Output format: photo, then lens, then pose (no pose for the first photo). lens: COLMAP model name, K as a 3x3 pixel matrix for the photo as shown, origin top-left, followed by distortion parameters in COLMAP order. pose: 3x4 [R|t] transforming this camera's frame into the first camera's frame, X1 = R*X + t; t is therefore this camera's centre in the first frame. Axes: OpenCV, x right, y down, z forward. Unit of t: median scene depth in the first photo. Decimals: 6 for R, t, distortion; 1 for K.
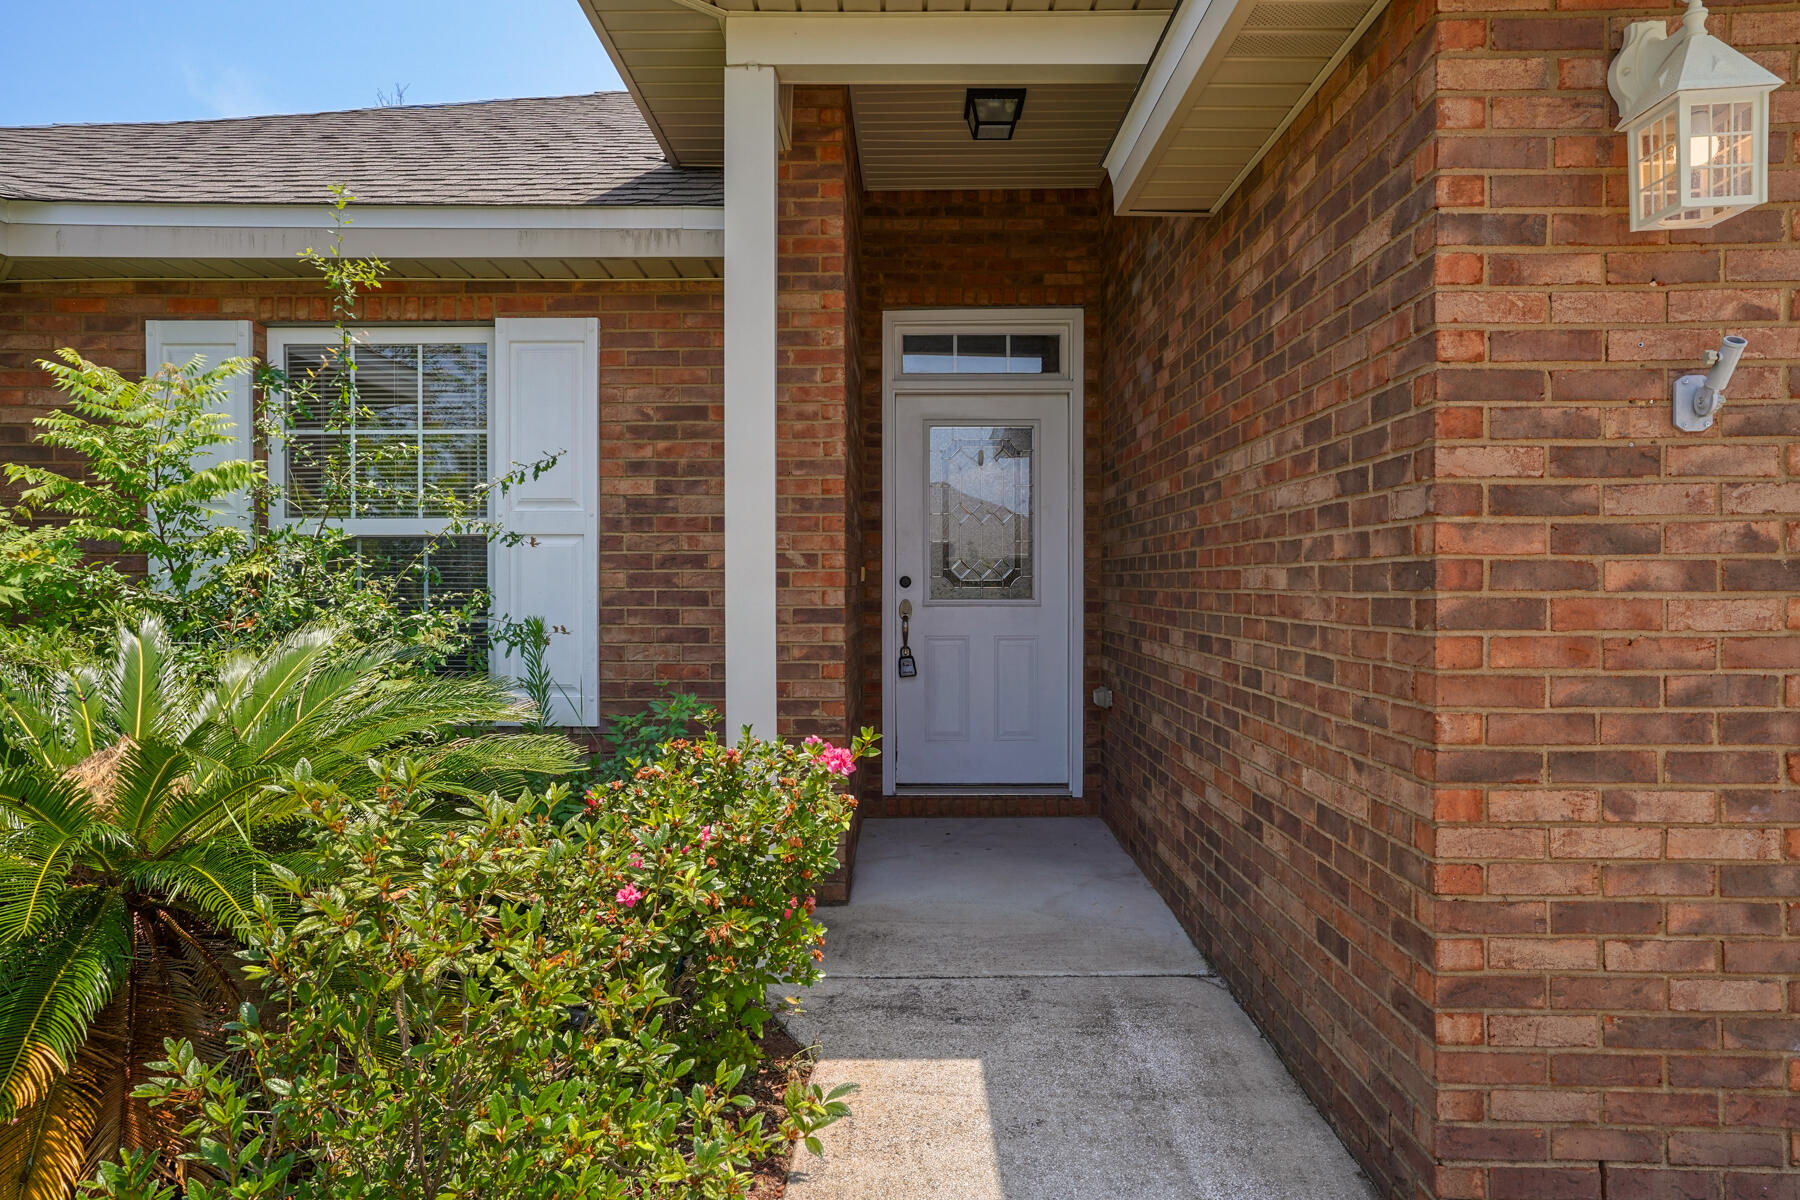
lens RADIAL K [[1177.6, 0, 902.5], [0, 1177.6, 599.9], [0, 0, 1]] dist [0.022985, 0.002704]
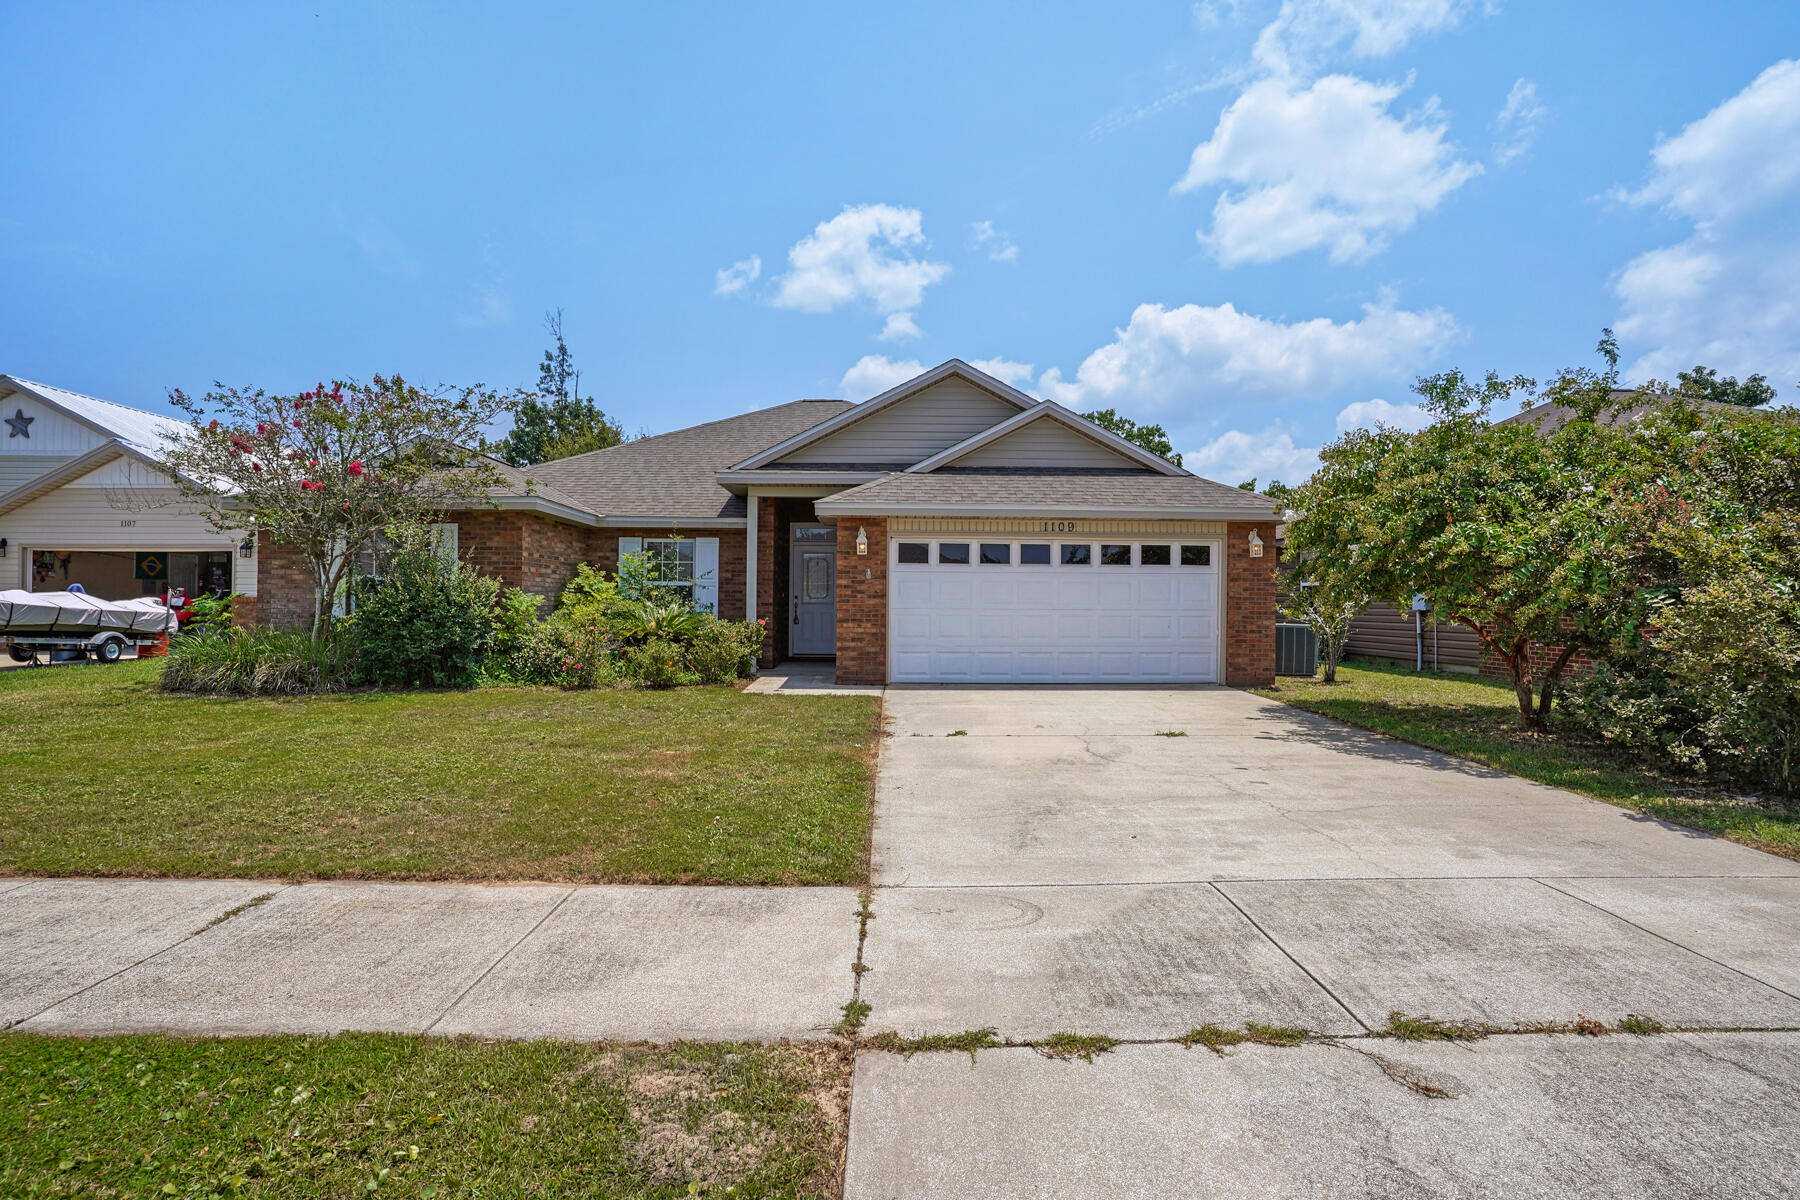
lens RADIAL K [[908.1, 0, 891.2], [0, 908.1, 597.7], [0, 0, 1]] dist [0.000166, 0.011318]
pose [[0.999880, 0.010663, 0.011205, 0.744357], [-0.010427, 0.999728, -0.020882, 0.112626], [-0.011425, 0.020763, 0.999719, -5.052671]]
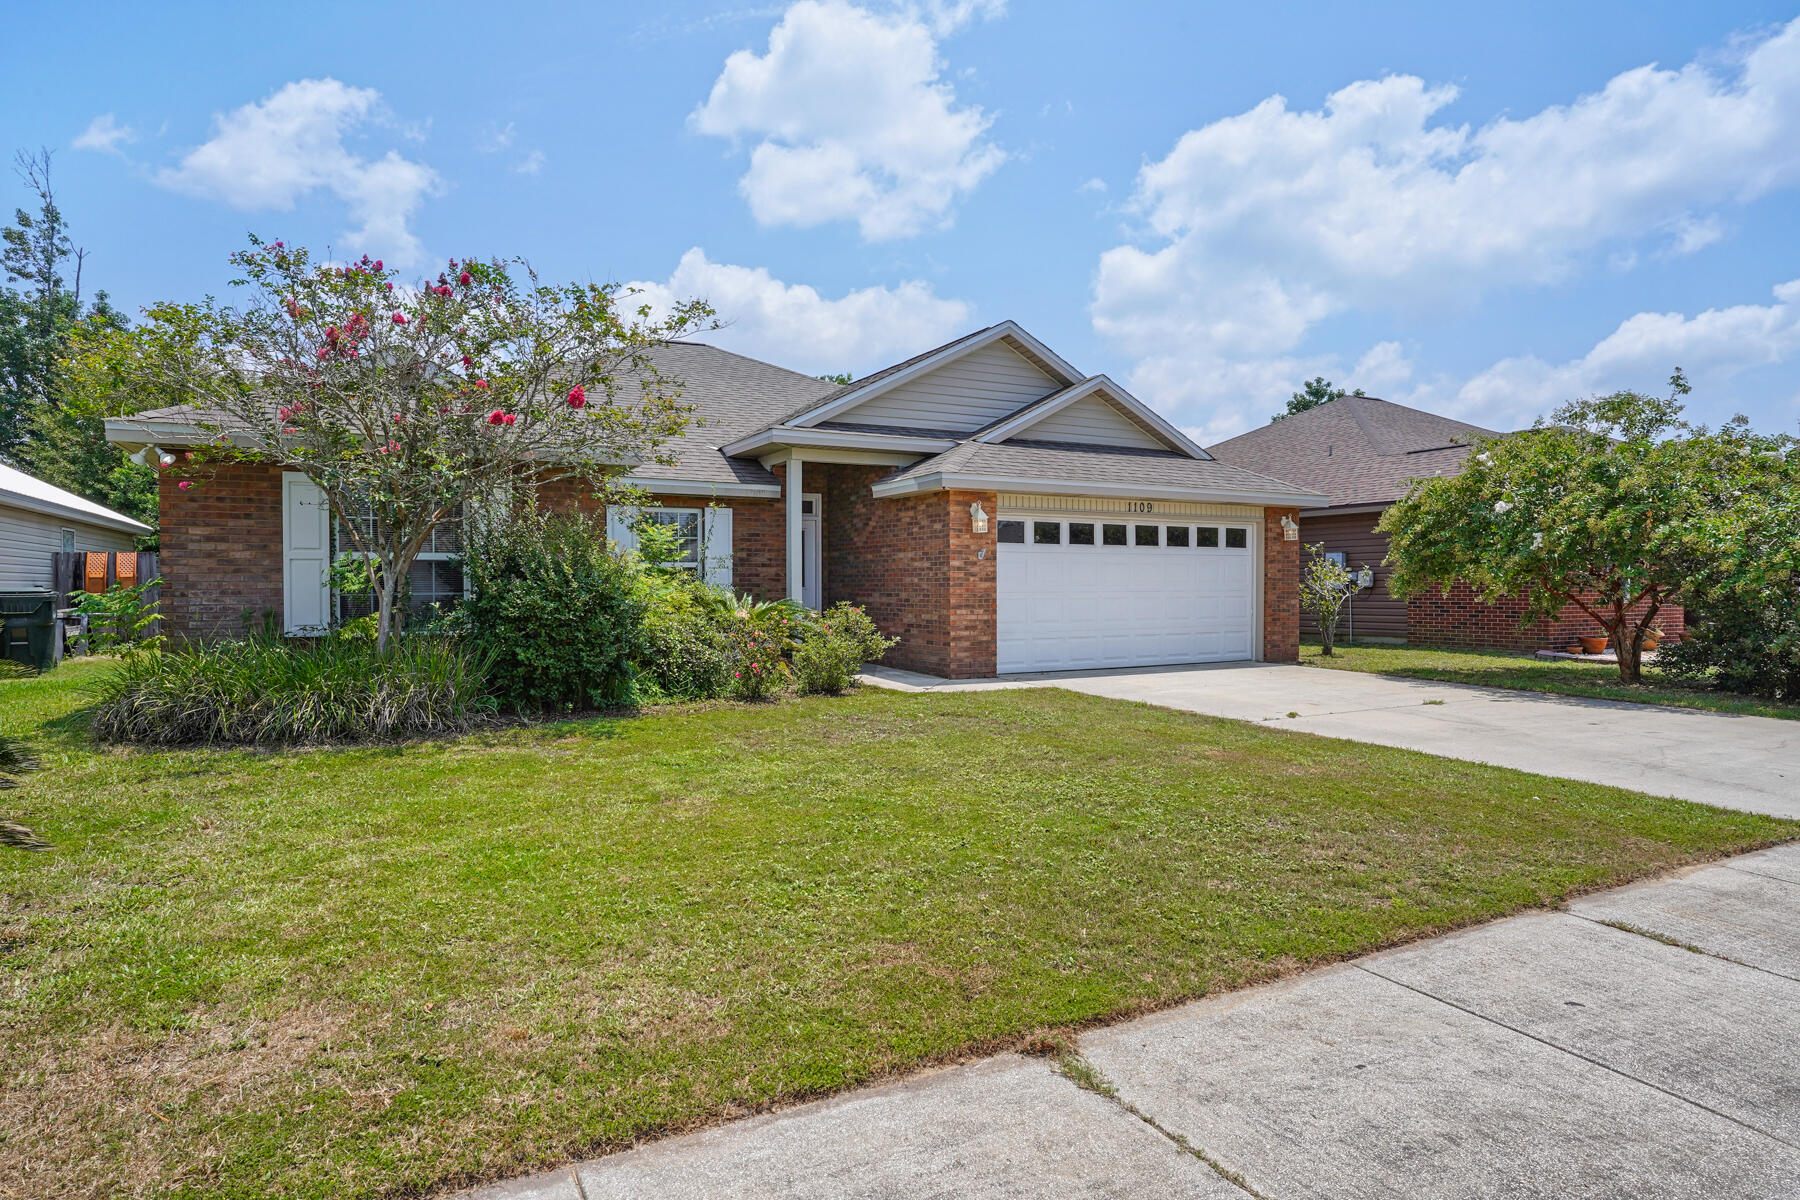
lens RADIAL K [[1019.5, 0, 900.7], [0, 1019.5, 598.8], [0, 0, 1]] dist [-0.012224, -0.000761]
pose [[0.878442, -0.004961, 0.477823, -2.665110], [0.006224, 0.999980, -0.001060, 0.098362], [-0.477808, 0.003905, 0.878456, -4.121985]]
